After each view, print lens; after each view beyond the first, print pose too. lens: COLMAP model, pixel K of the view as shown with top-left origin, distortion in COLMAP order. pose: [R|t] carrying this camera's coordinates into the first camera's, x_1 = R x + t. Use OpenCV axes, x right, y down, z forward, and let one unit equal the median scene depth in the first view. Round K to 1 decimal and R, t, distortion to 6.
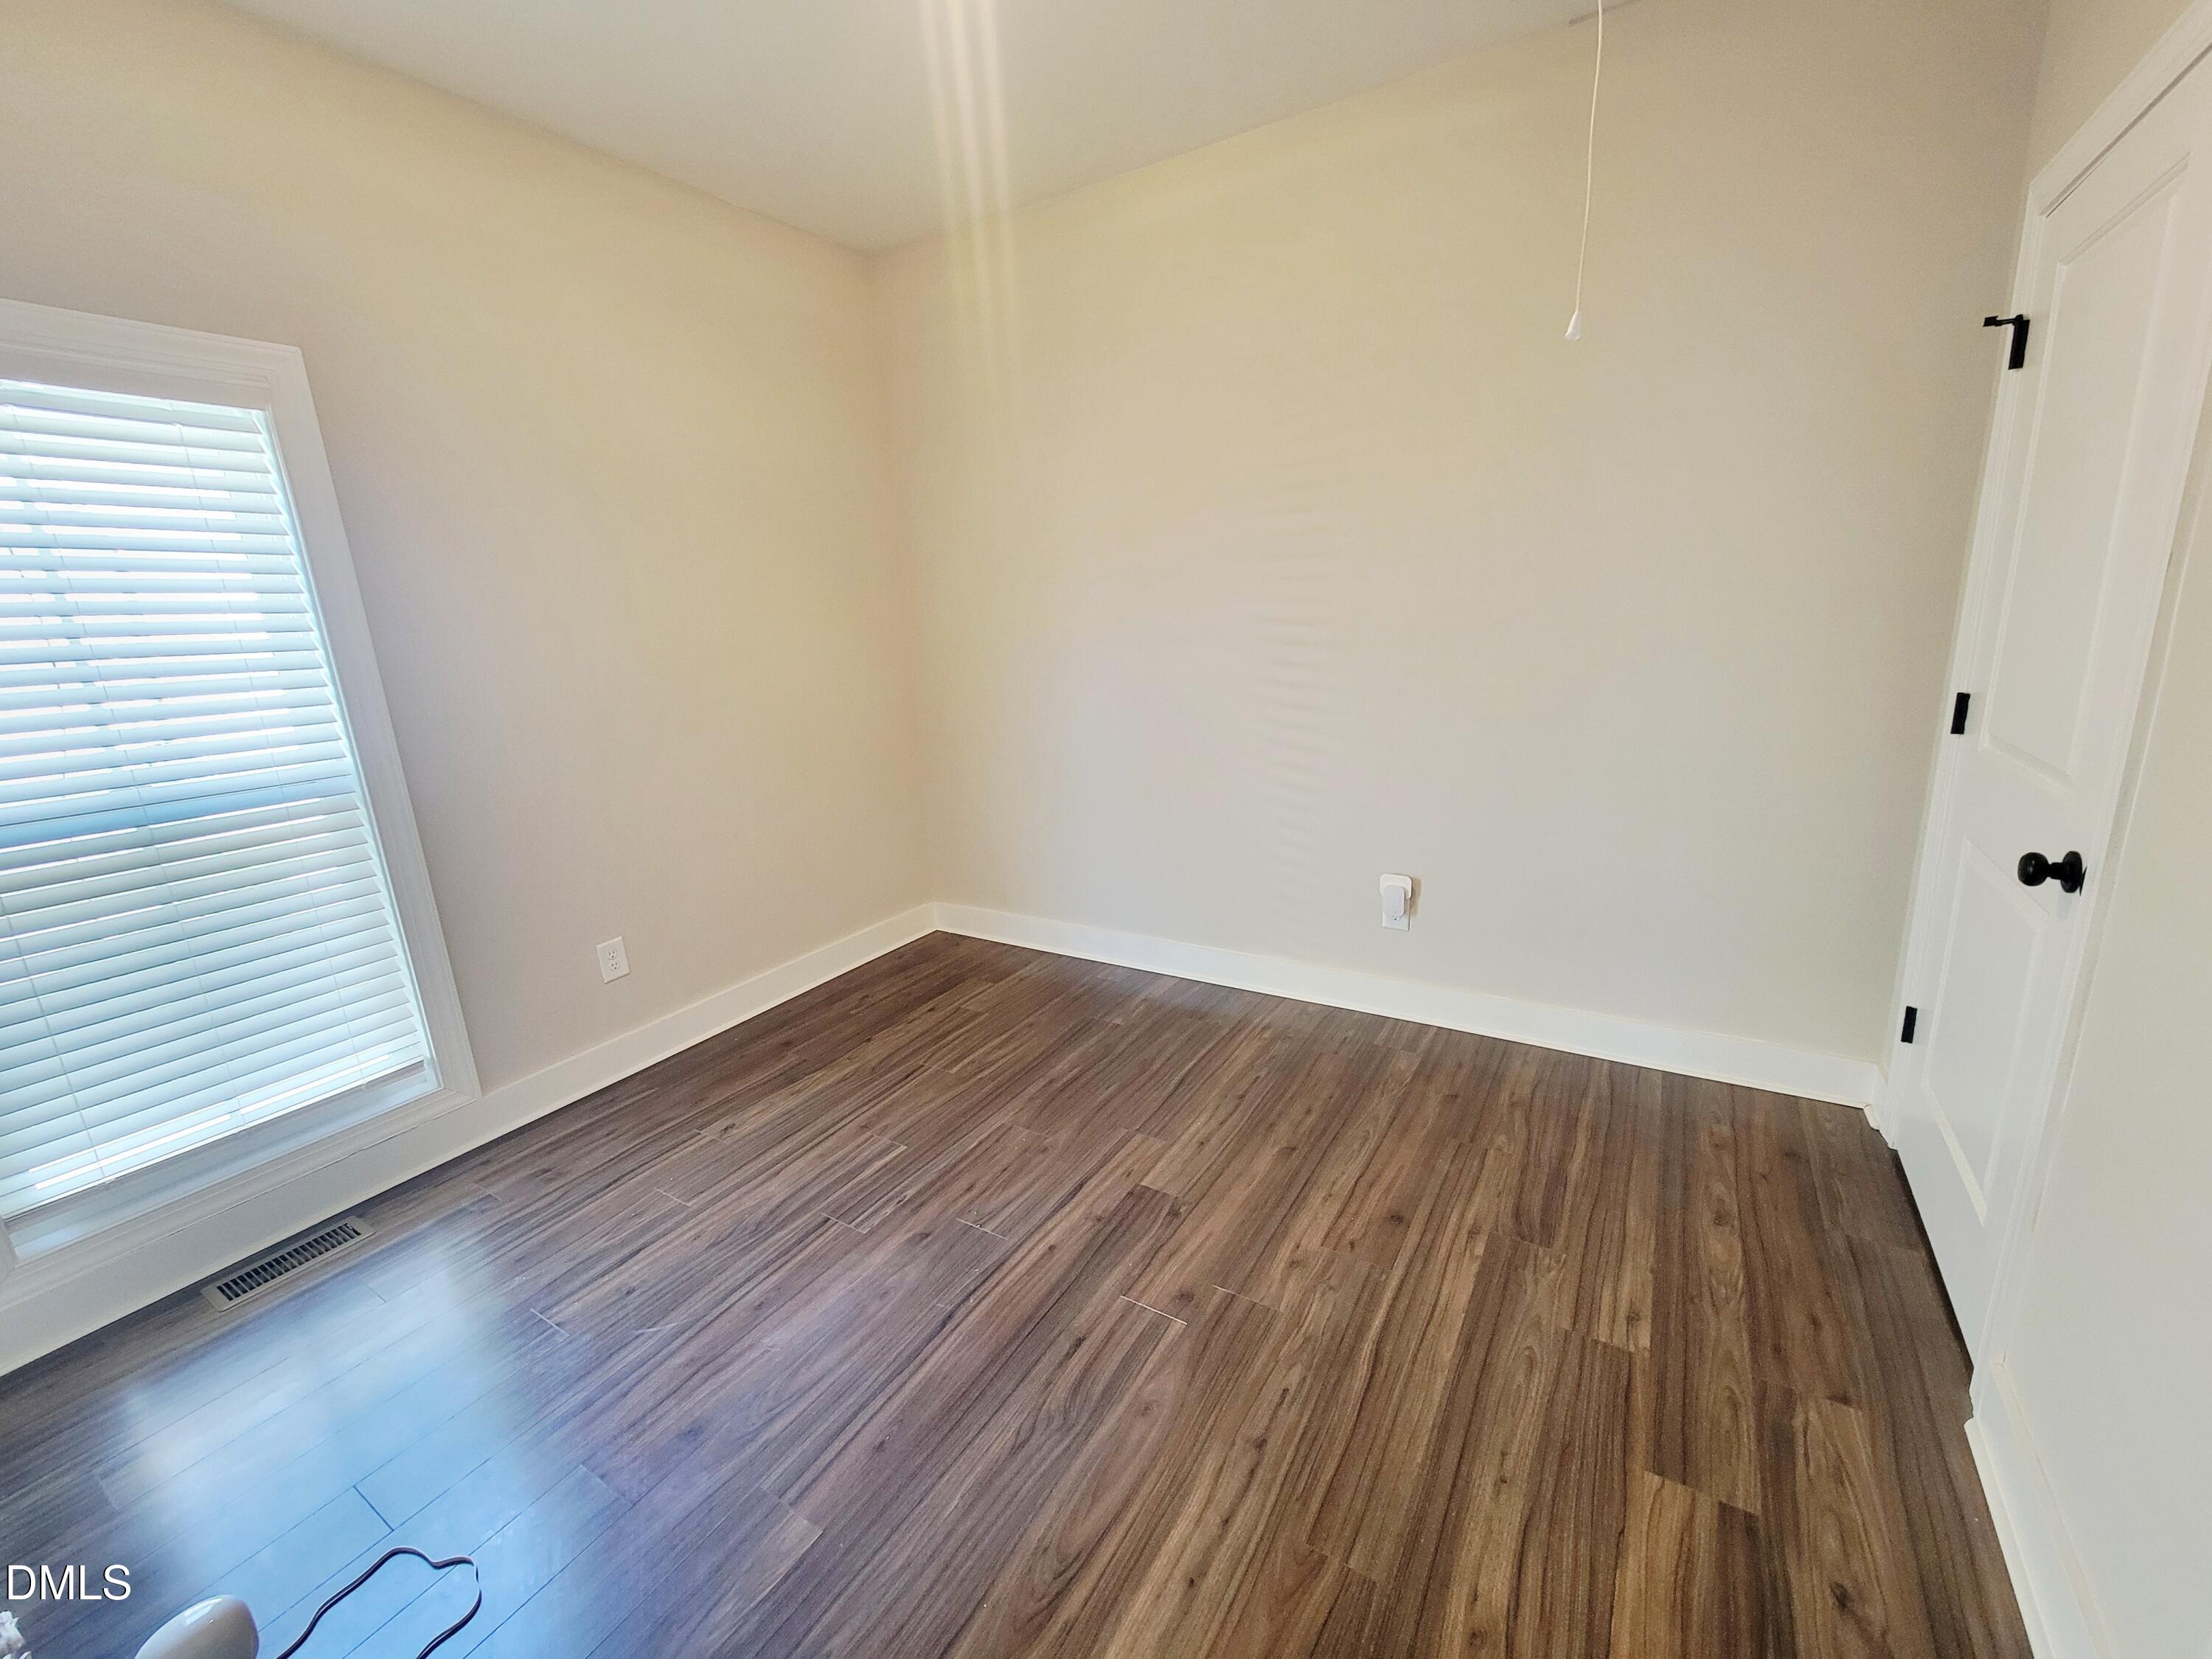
lens RADIAL K [[900.0, 0, 1092.6], [0, 900.0, 830.3], [0, 0, 1]] dist [0.004623, -0.004309]
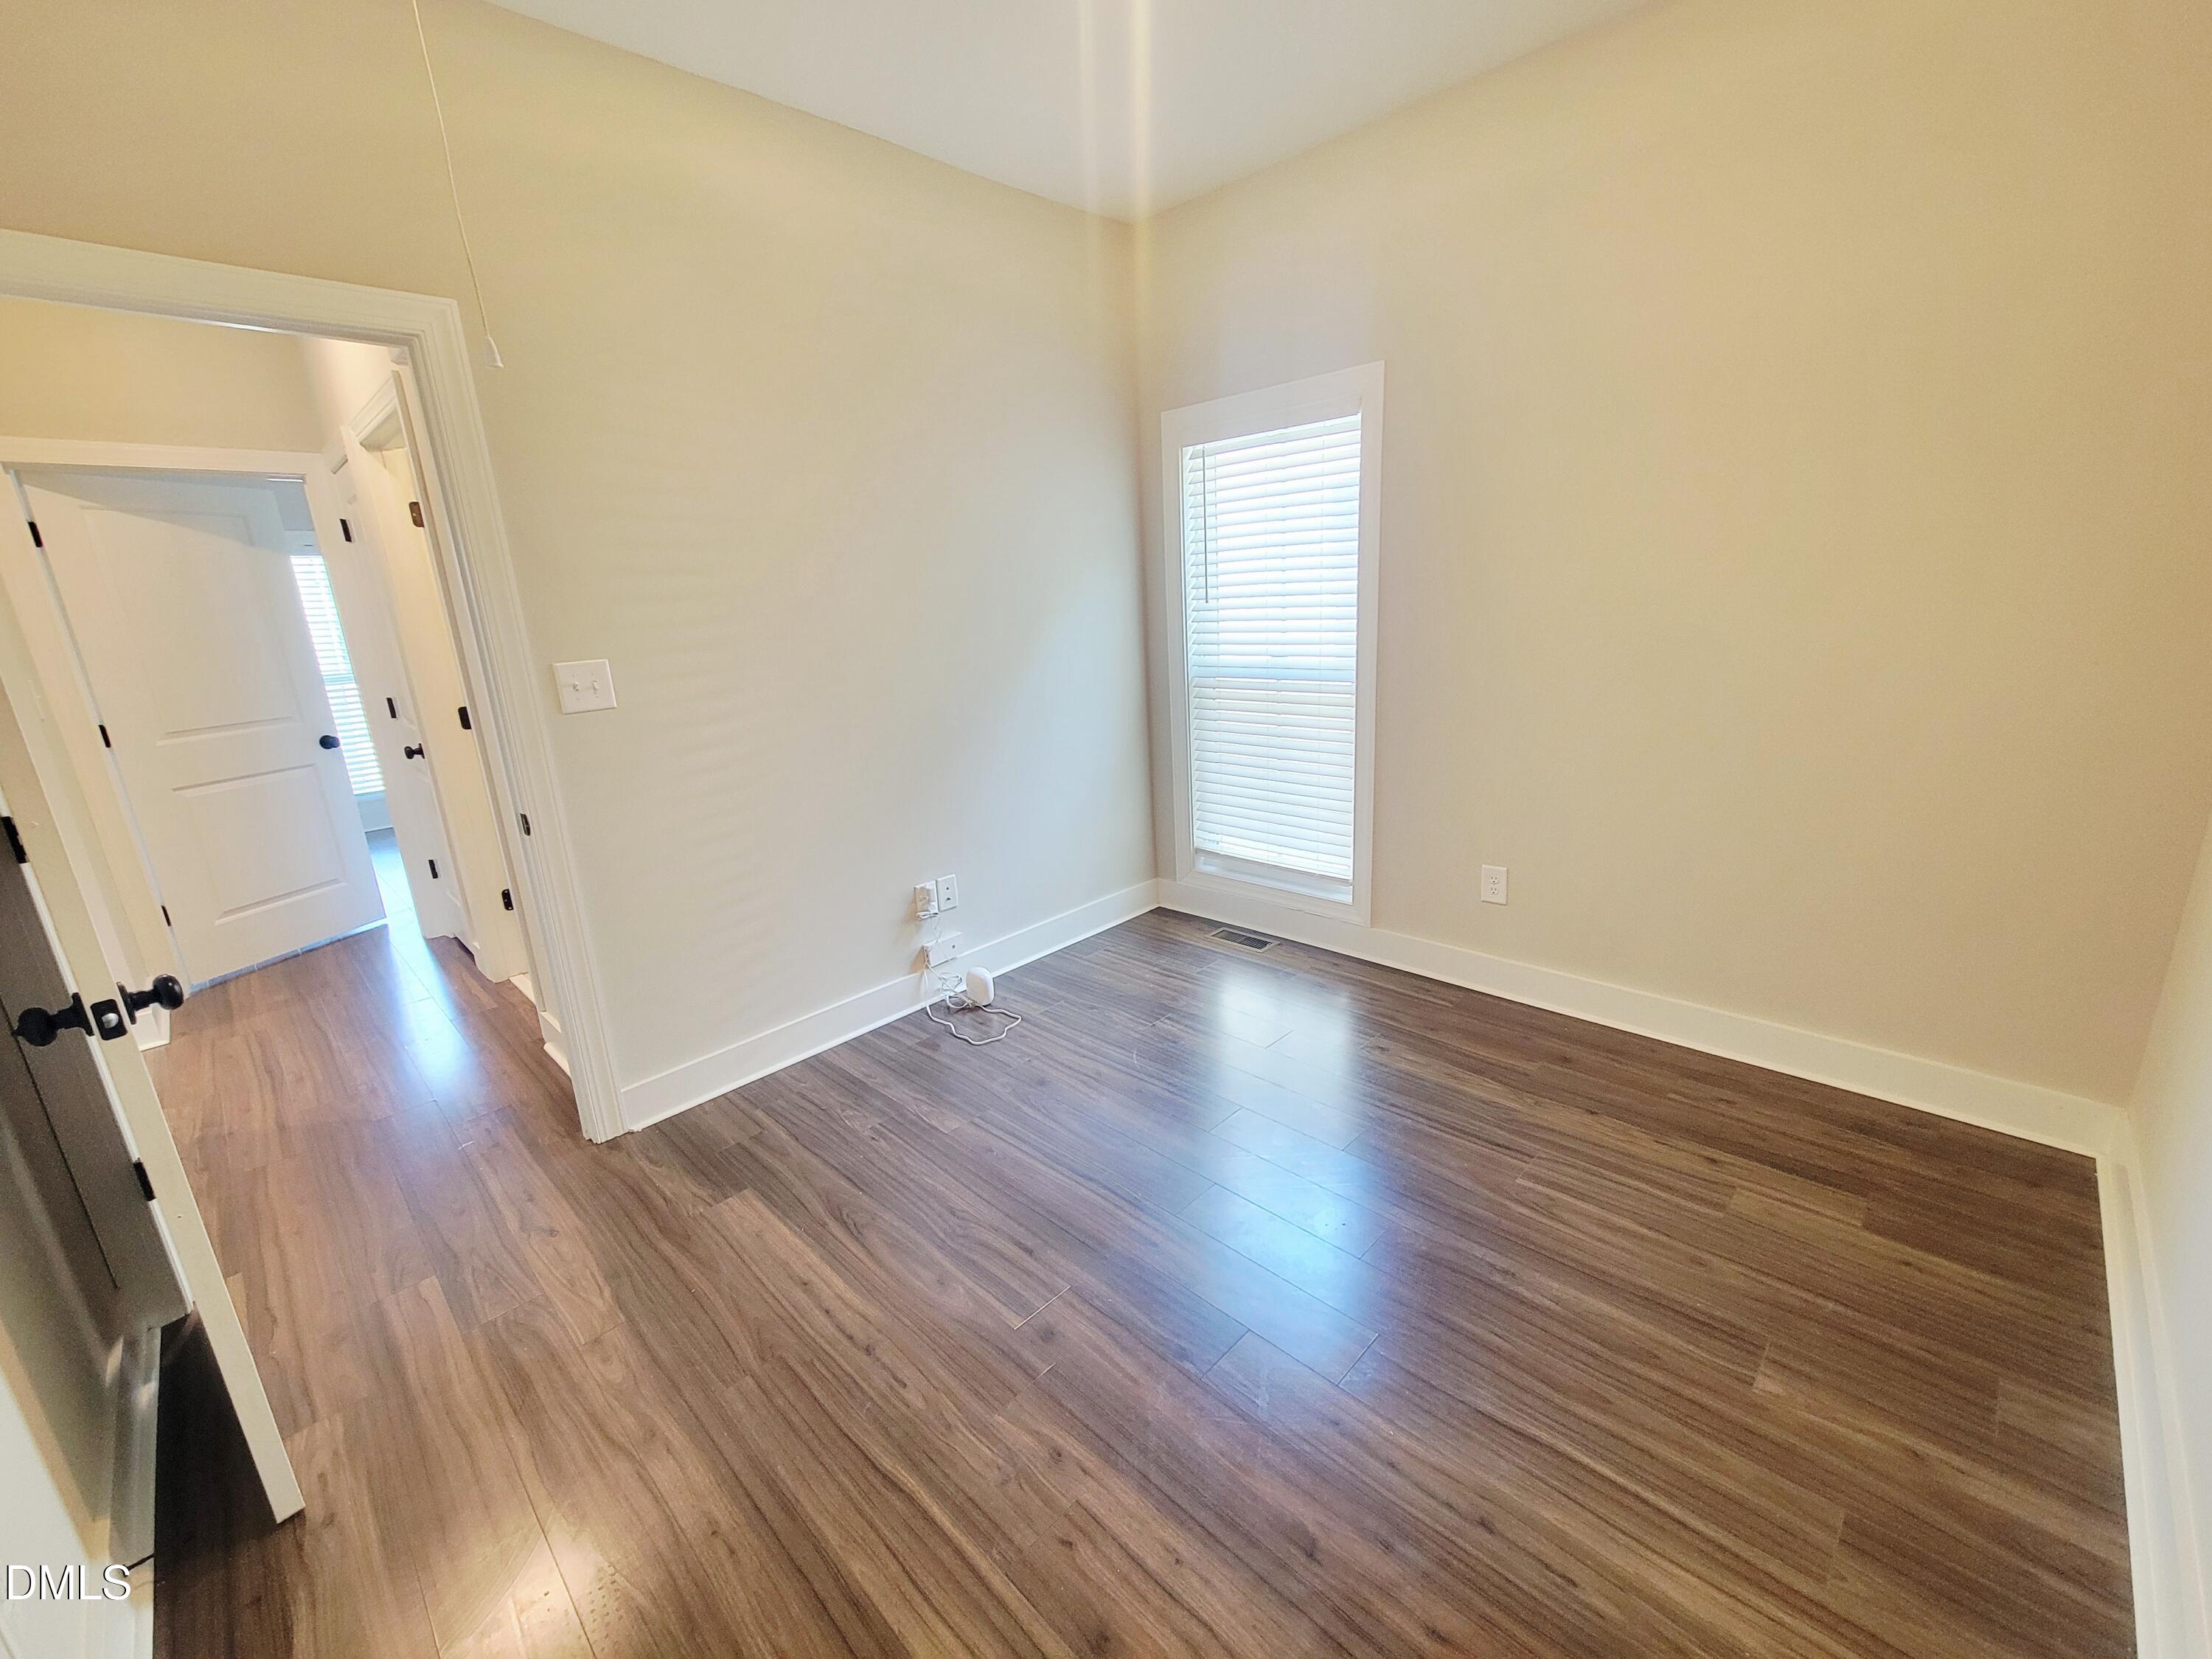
lens RADIAL K [[900.0, 0, 1092.6], [0, 900.0, 830.3], [0, 0, 1]] dist [0.004623, -0.004309]
pose [[-0.215928, 0.315162, -0.924147, 0.788915], [-0.171295, 0.919570, 0.353624, -0.312310], [0.961266, 0.234659, -0.144575, 1.034837]]
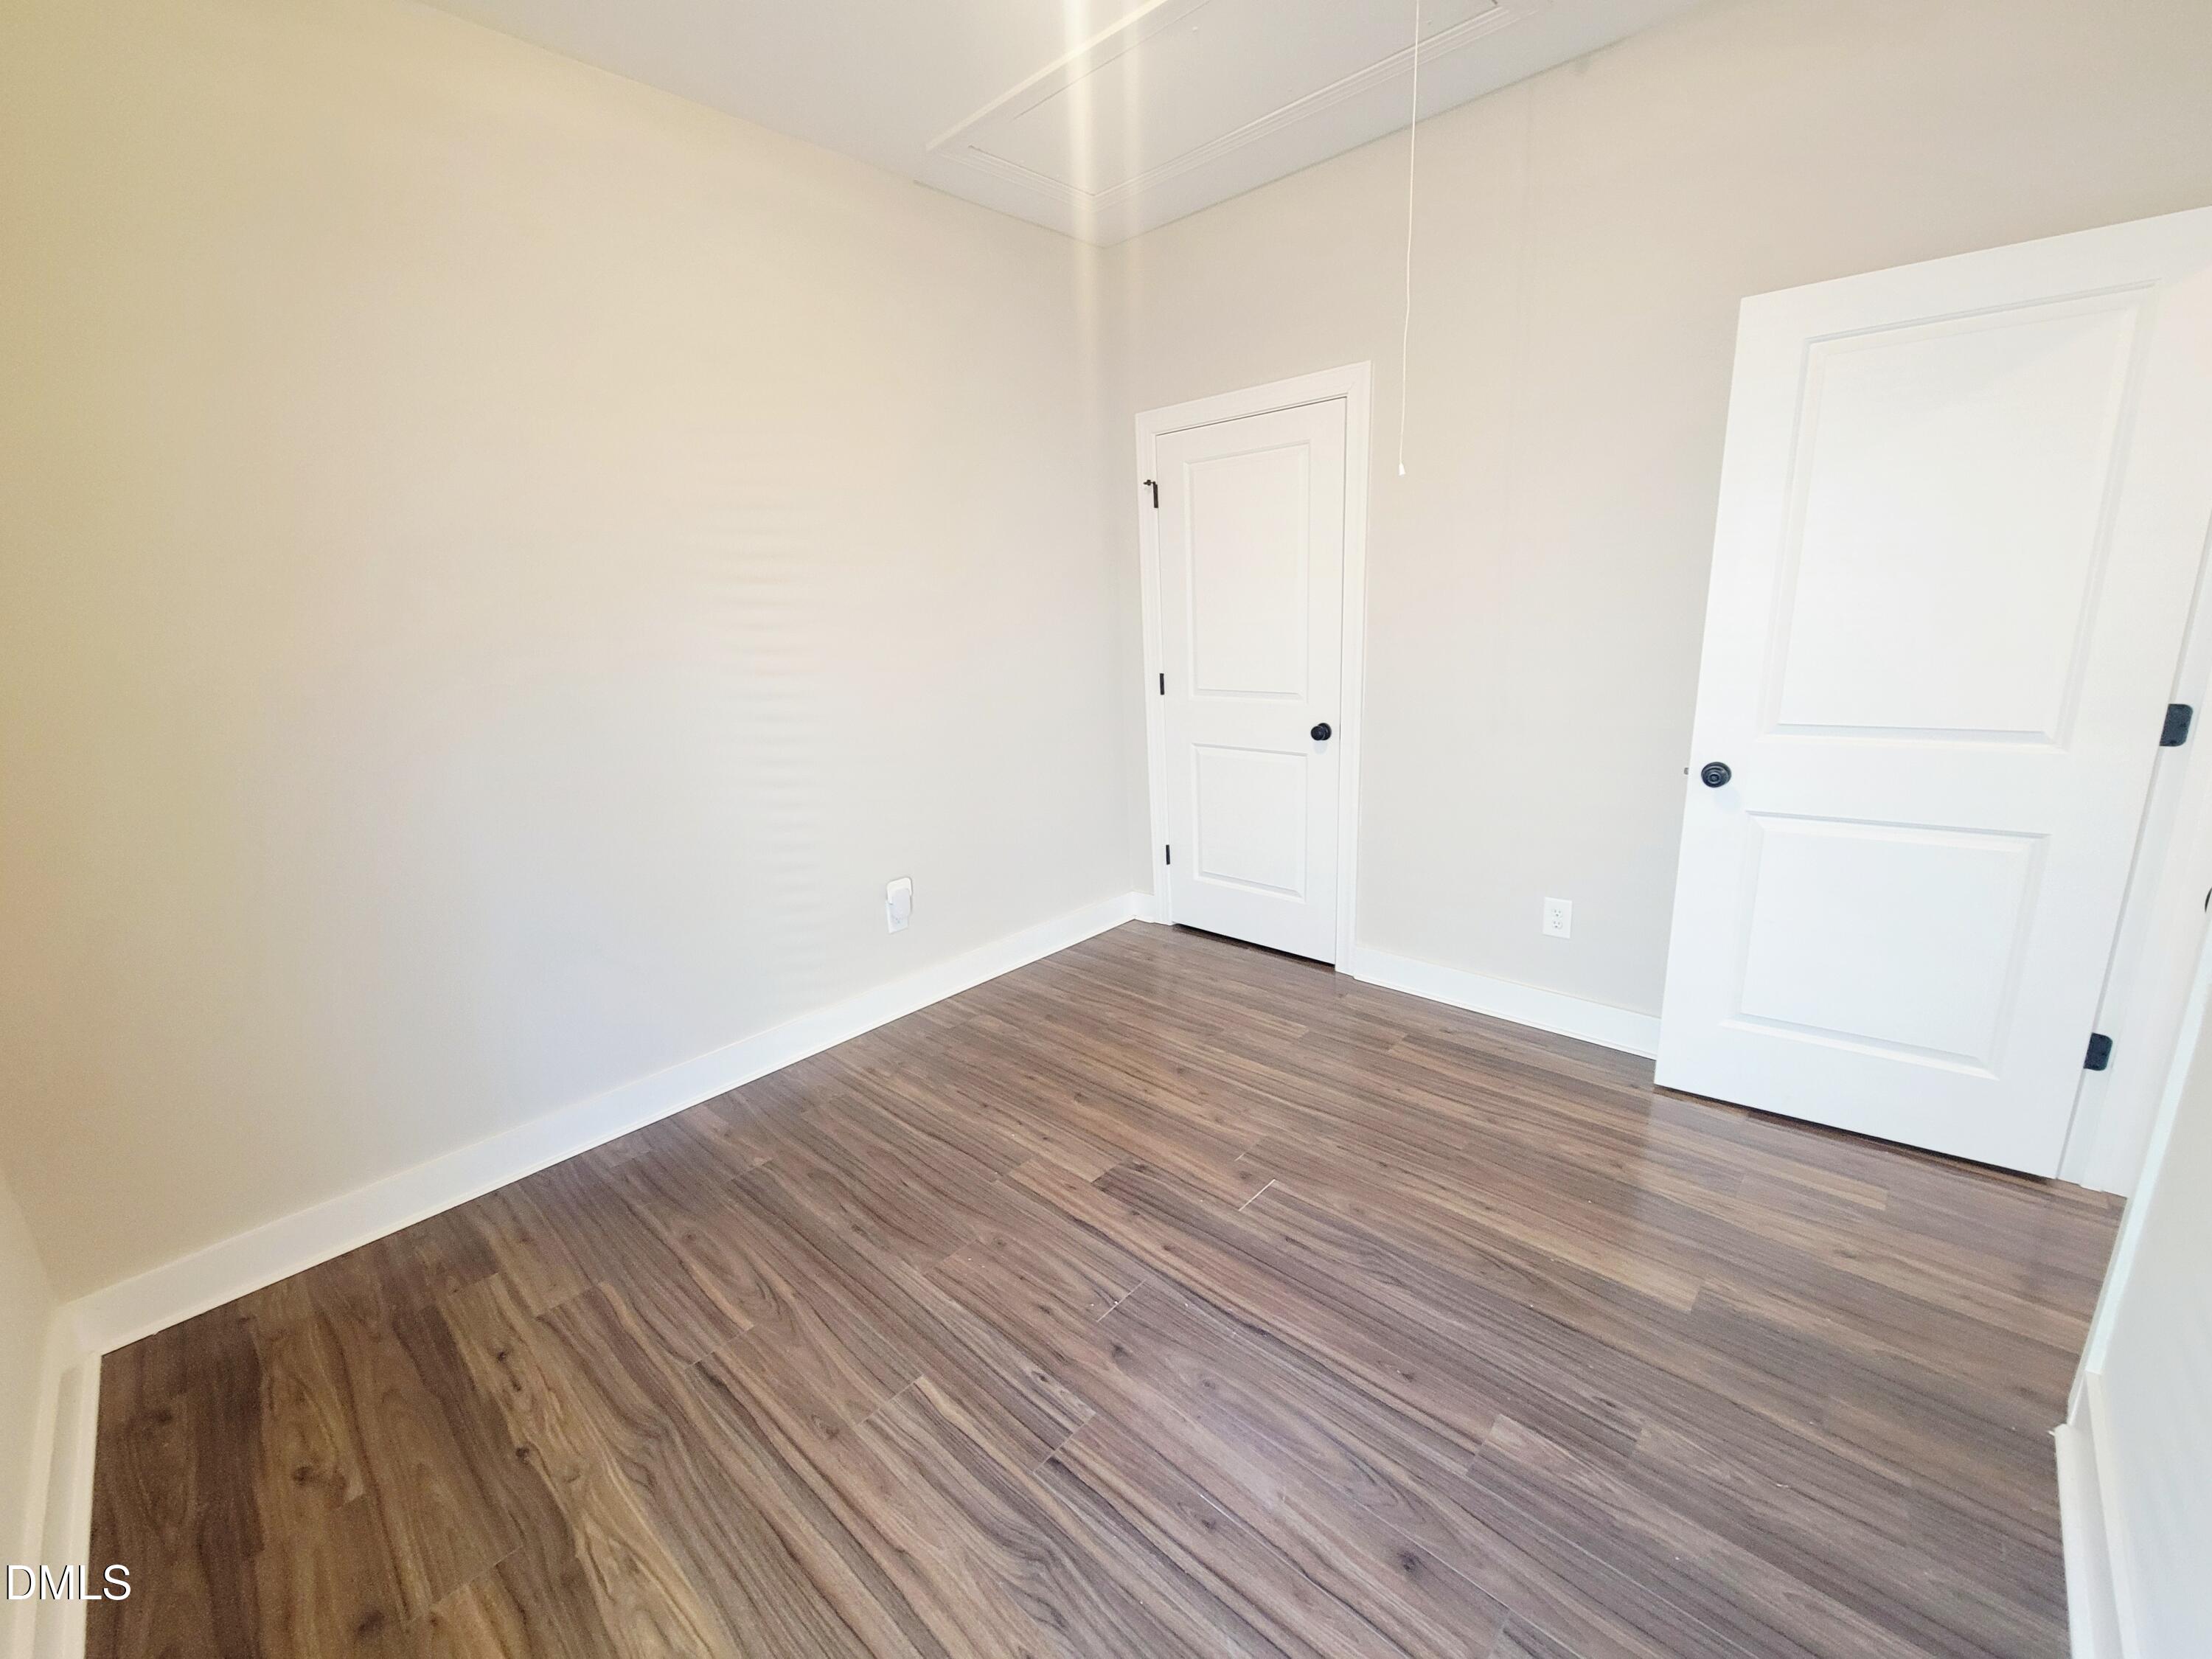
lens RADIAL K [[903.8, 0, 1092.1], [0, 903.8, 828.5], [0, 0, 1]] dist [0.000830, -0.001100]
pose [[0.195831, -0.198509, 0.960335, -0.993589], [0.270061, 0.952346, 0.141787, -0.154080], [-0.942718, 0.231583, 0.240109, 0.777130]]
